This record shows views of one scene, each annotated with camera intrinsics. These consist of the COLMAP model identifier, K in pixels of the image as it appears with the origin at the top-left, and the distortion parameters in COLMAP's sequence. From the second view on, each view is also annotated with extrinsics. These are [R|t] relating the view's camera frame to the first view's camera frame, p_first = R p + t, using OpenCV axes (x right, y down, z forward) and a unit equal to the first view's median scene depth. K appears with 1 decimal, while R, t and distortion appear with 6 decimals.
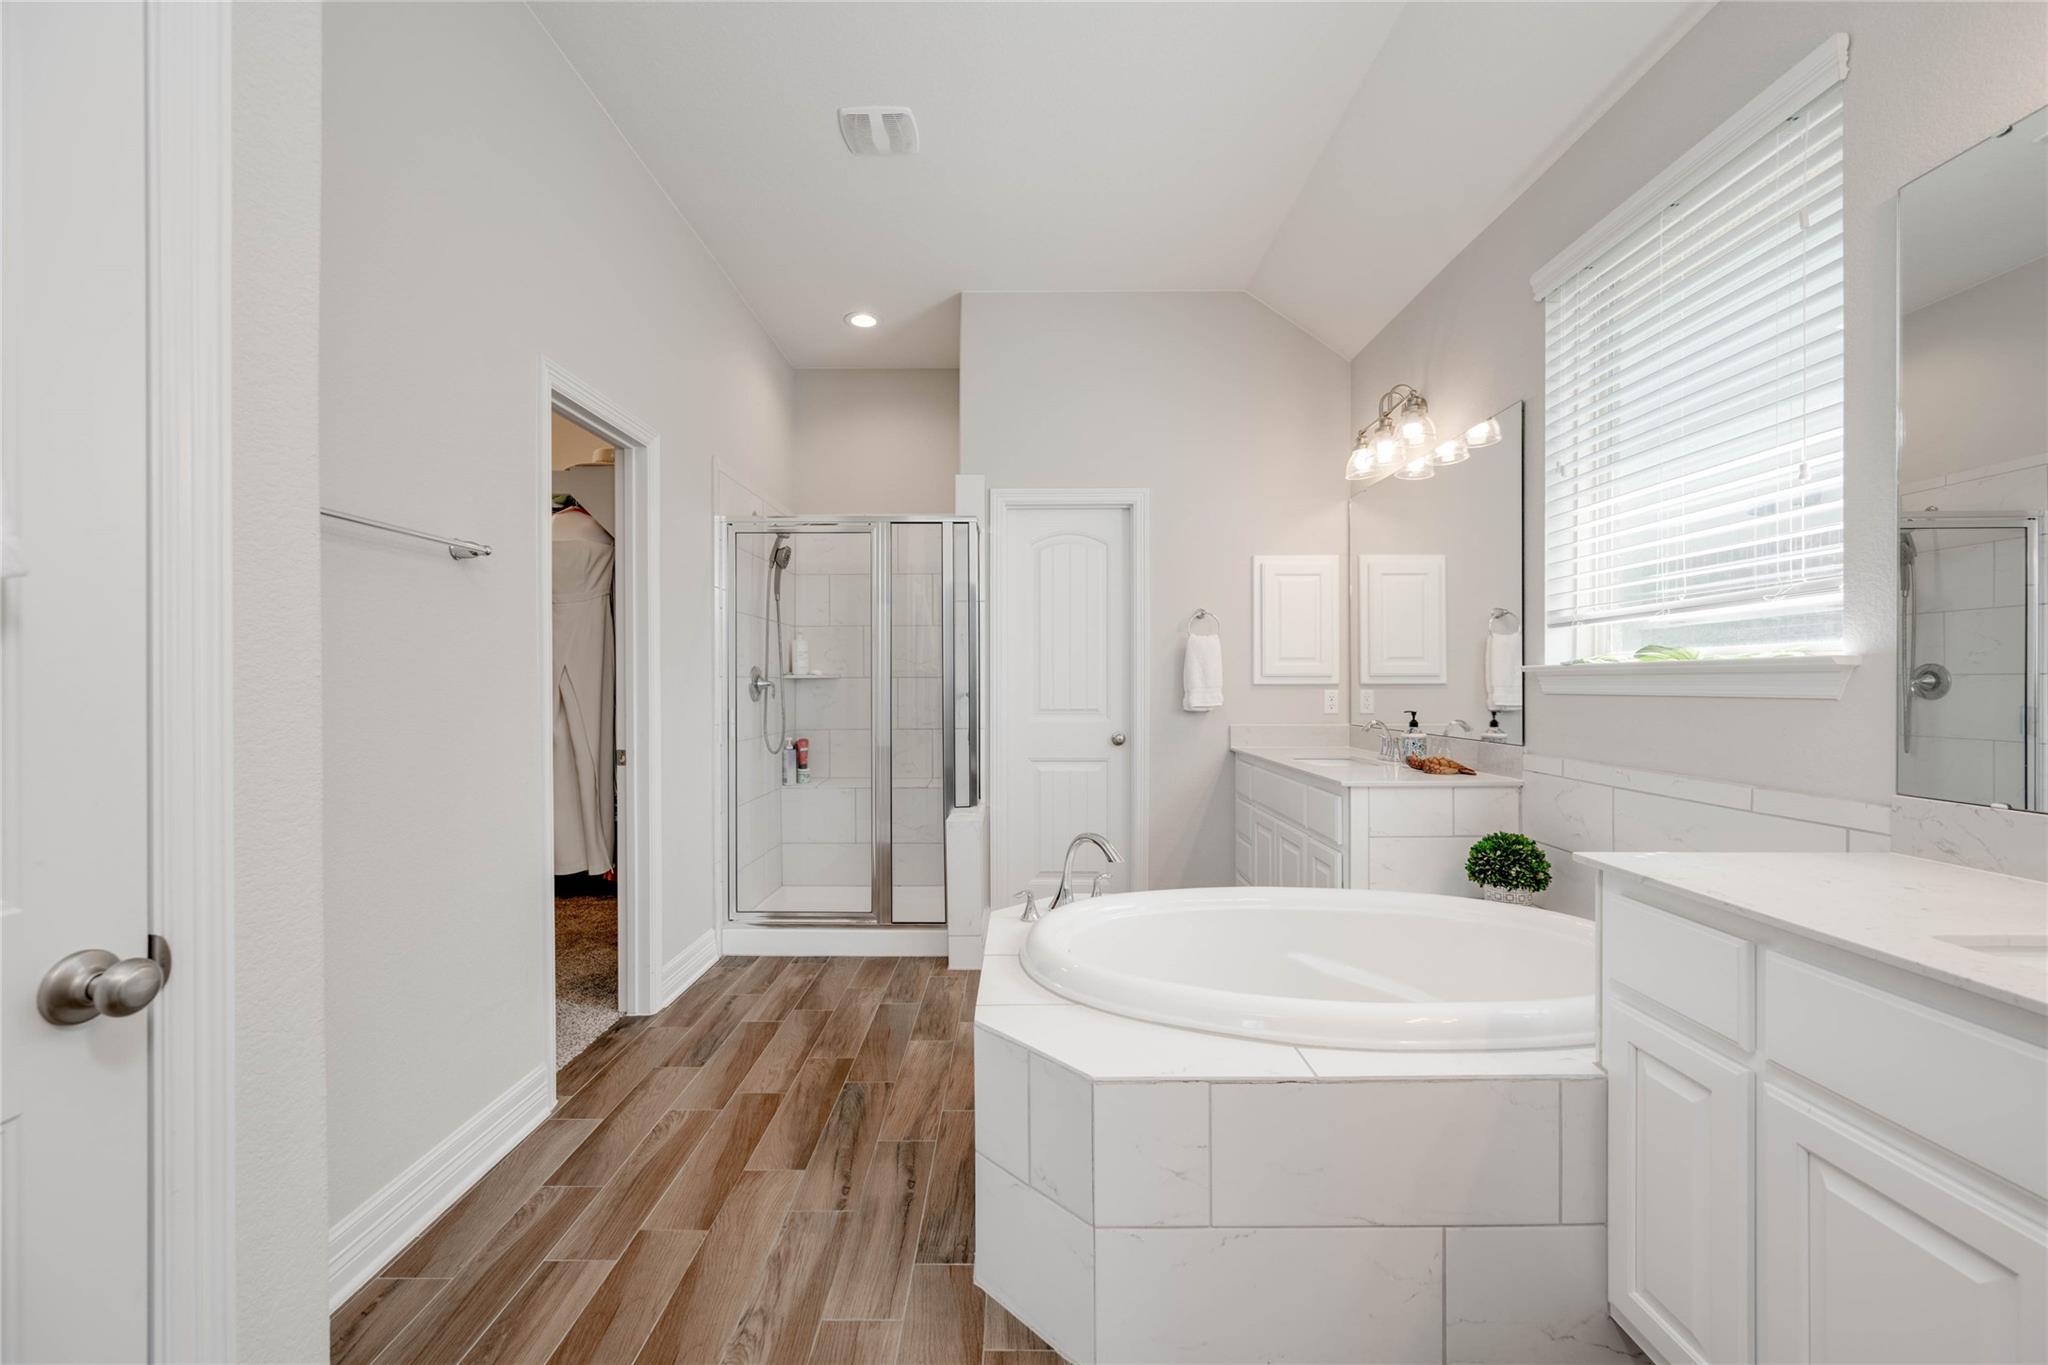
lens RADIAL K [[821.7, 0, 1013.4], [0, 821.7, 687.2], [0, 0, 1]] dist [0.001495, 0.000684]
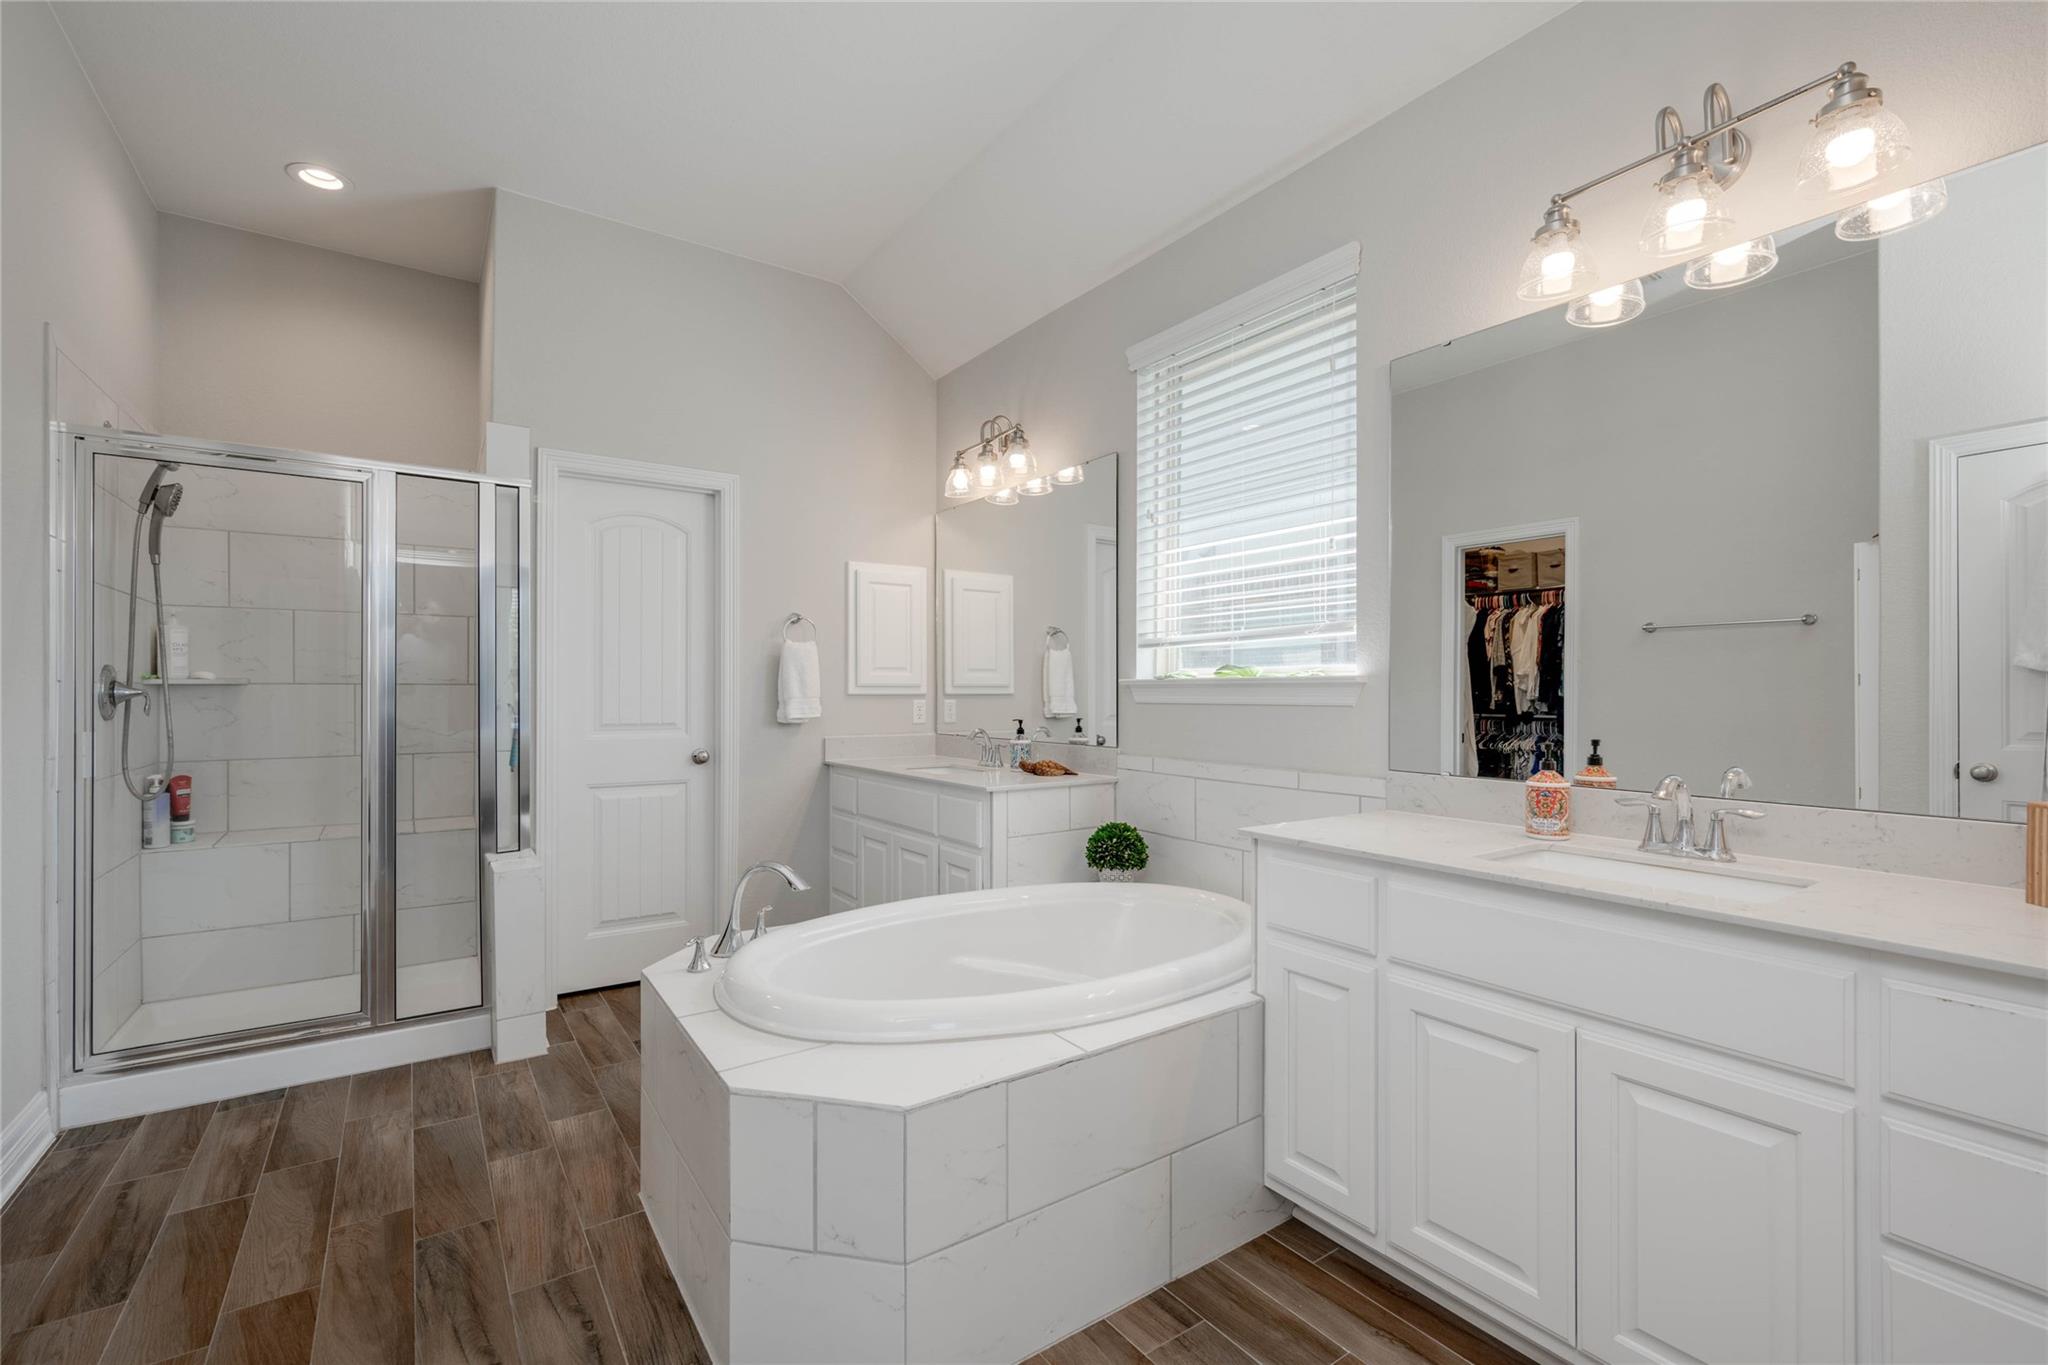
lens RADIAL K [[884.4, 0, 1036.5], [0, 884.4, 694.6], [0, 0, 1]] dist [0.003216, 0.000467]
pose [[0.817379, 0.001381, 0.576099, -0.163958], [0.000540, 0.999995, -0.003162, -0.000133], [-0.576100, 0.002896, 0.817374, 0.031947]]
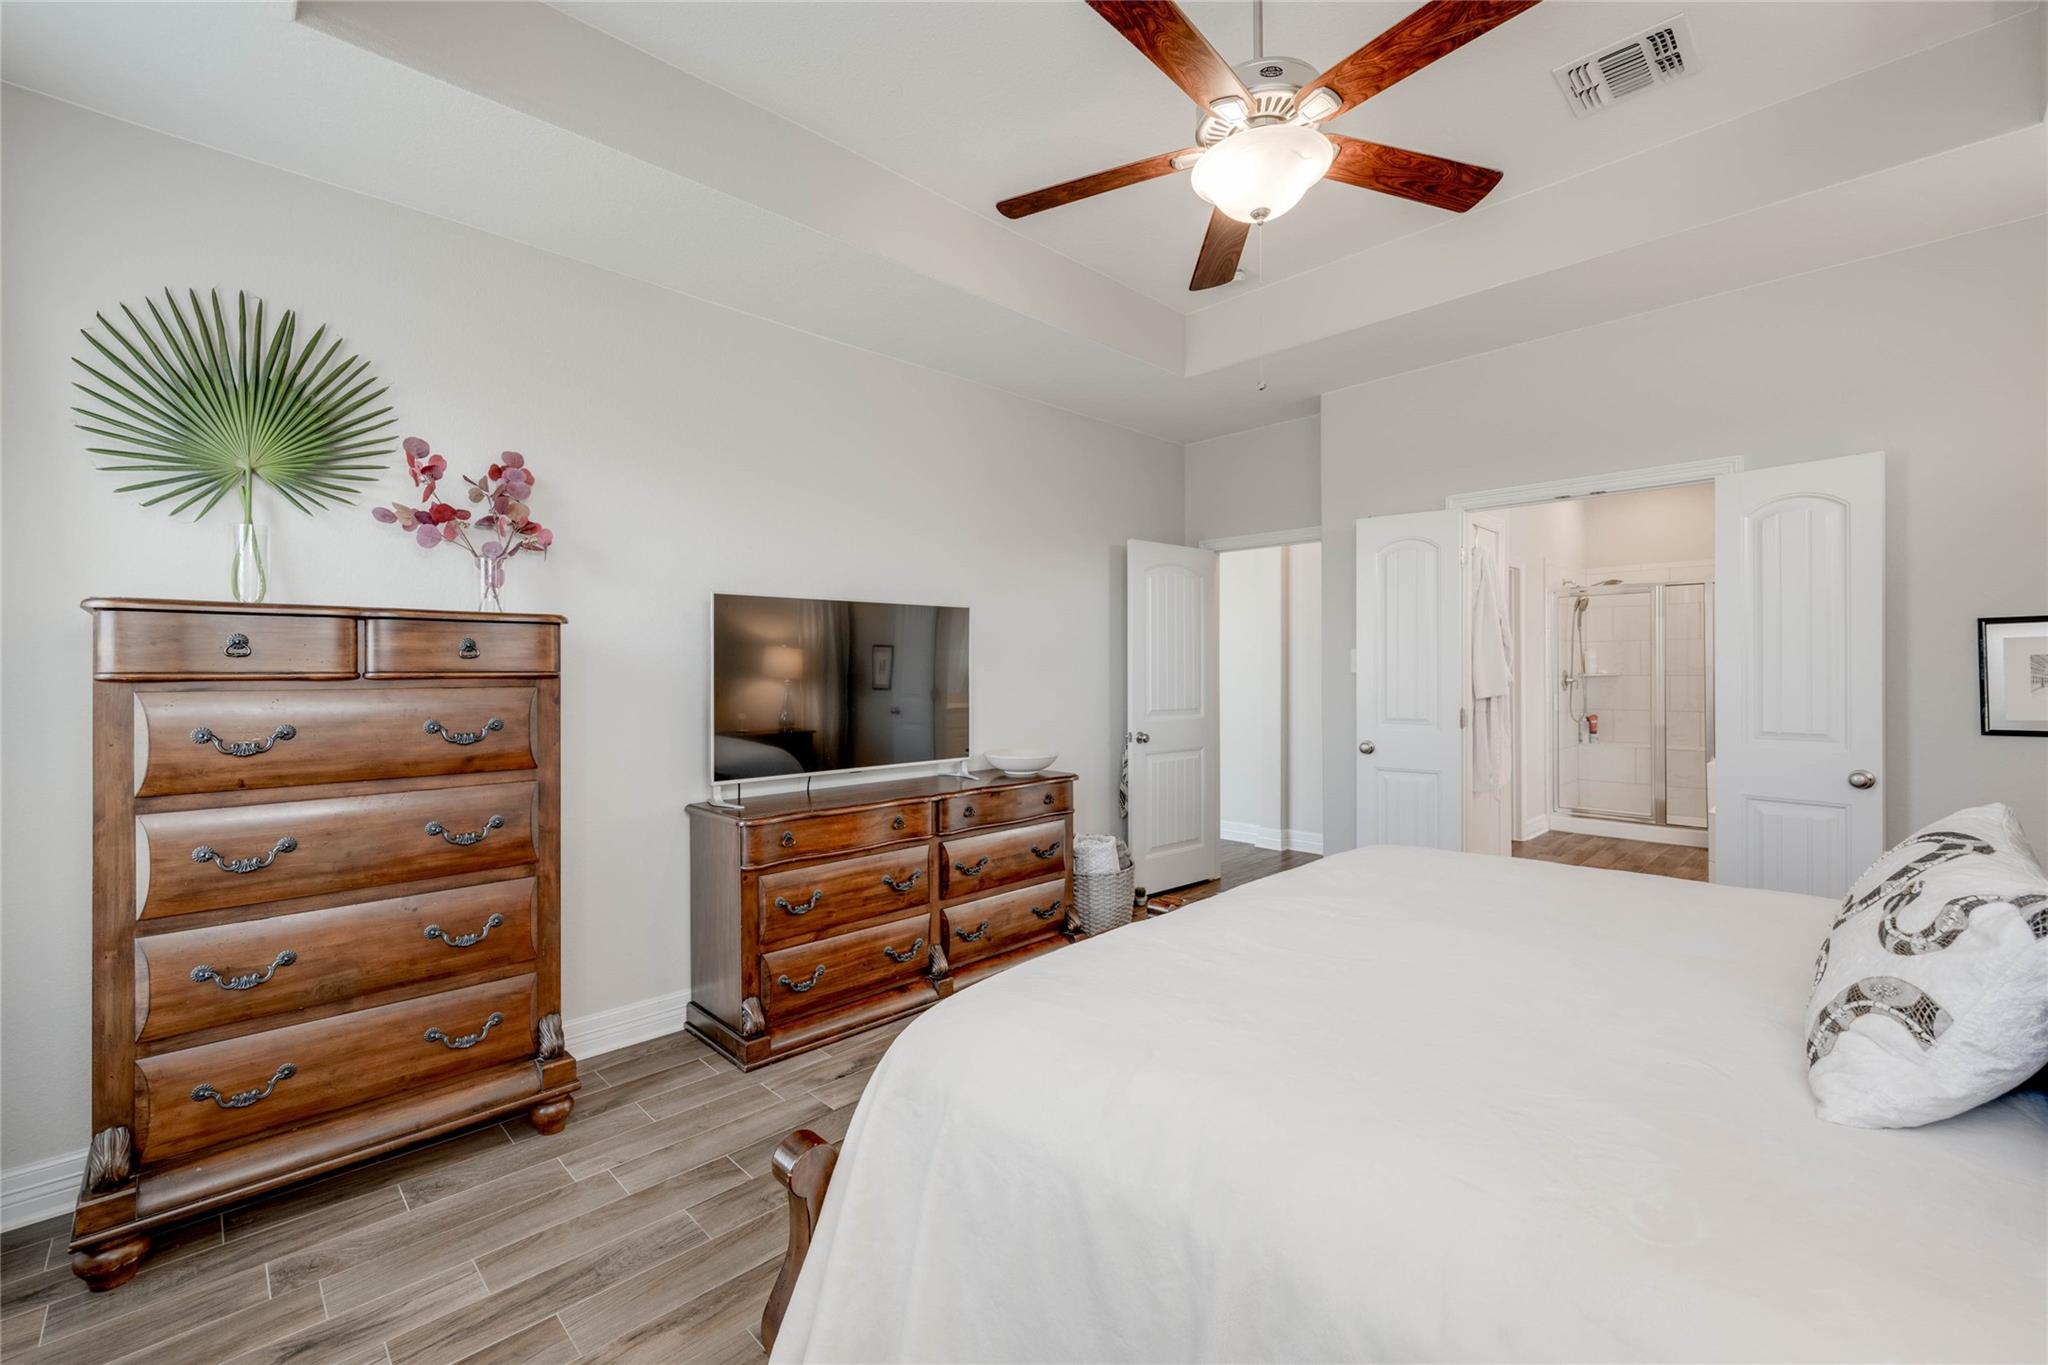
lens RADIAL K [[821.7, 0, 1008.3], [0, 821.7, 677.8], [0, 0, 1]] dist [0.001495, 0.000684]
pose [[0.684627, -0.002445, -0.728890, 0.185994], [0.003978, 0.999992, 0.000382, -0.019106], [0.728883, -0.003160, 0.684631, -1.350455]]
